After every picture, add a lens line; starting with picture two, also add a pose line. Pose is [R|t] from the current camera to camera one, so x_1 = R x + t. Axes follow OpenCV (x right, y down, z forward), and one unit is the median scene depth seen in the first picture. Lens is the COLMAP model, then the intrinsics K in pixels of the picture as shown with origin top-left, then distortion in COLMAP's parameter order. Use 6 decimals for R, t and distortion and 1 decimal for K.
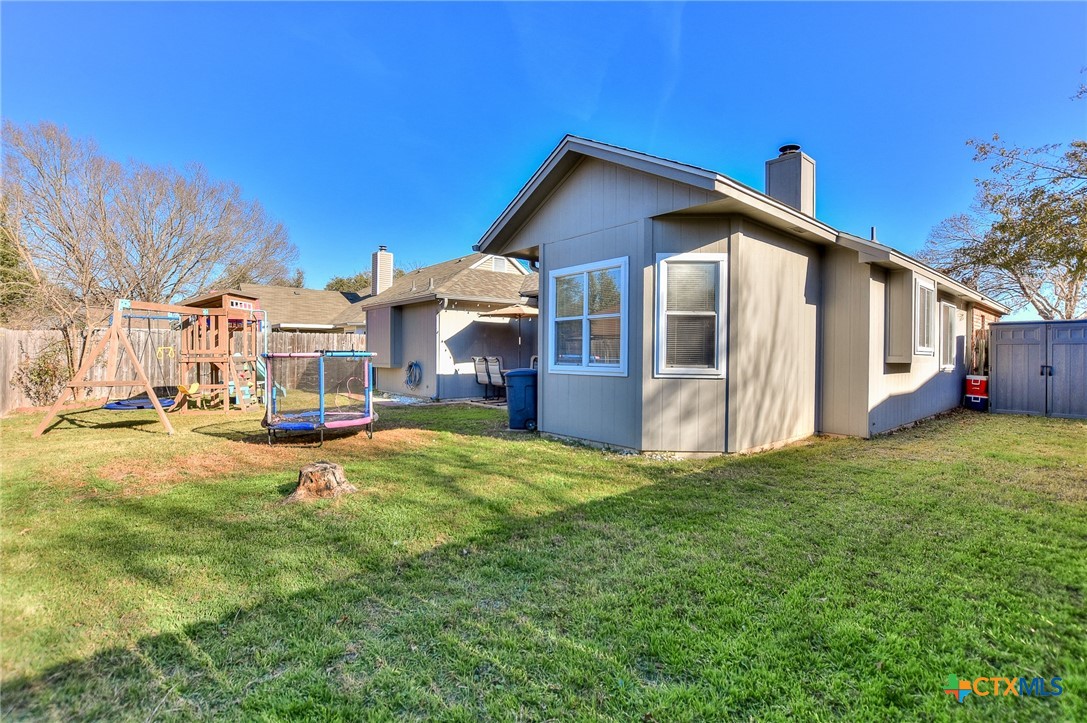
lens RADIAL K [[486.4, 0, 544.0], [0, 486.4, 360.7], [0, 0, 1]] dist [-0.008599, 0.001393]
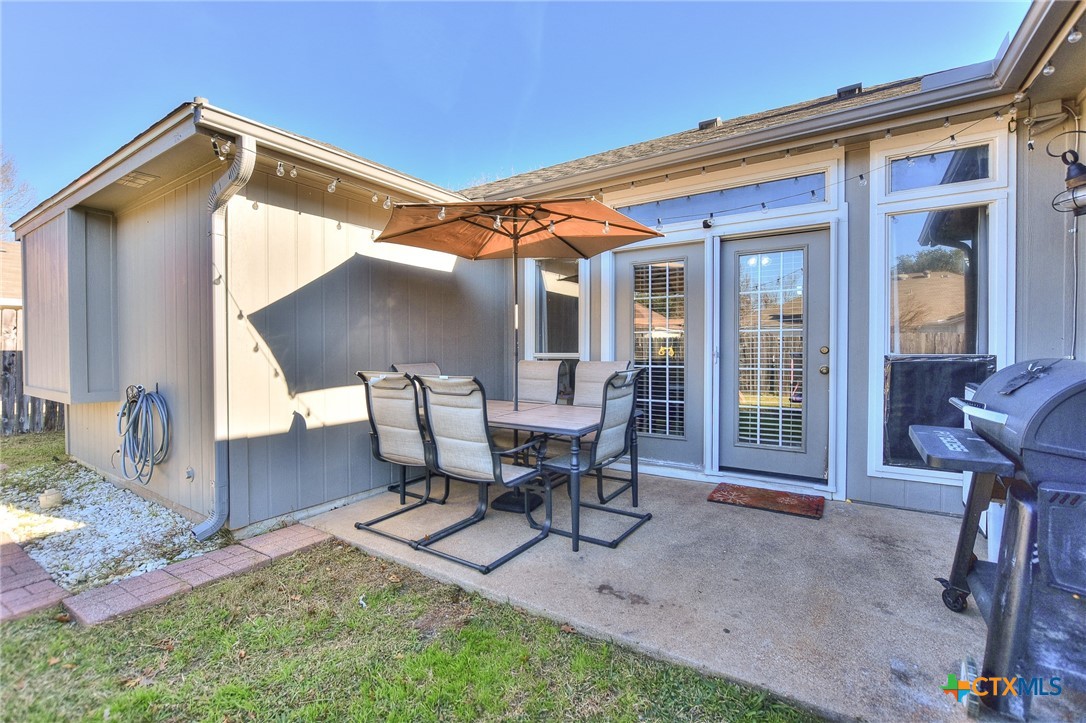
lens RADIAL K [[486.0, 0, 542.5], [0, 486.0, 349.8], [0, 0, 1]] dist [-0.008599, 0.001393]
pose [[0.964950, -0.013615, 0.262080, -0.116992], [0.013504, 0.999906, 0.002226, -0.018274], [-0.262086, 0.001392, 0.965044, 0.690828]]
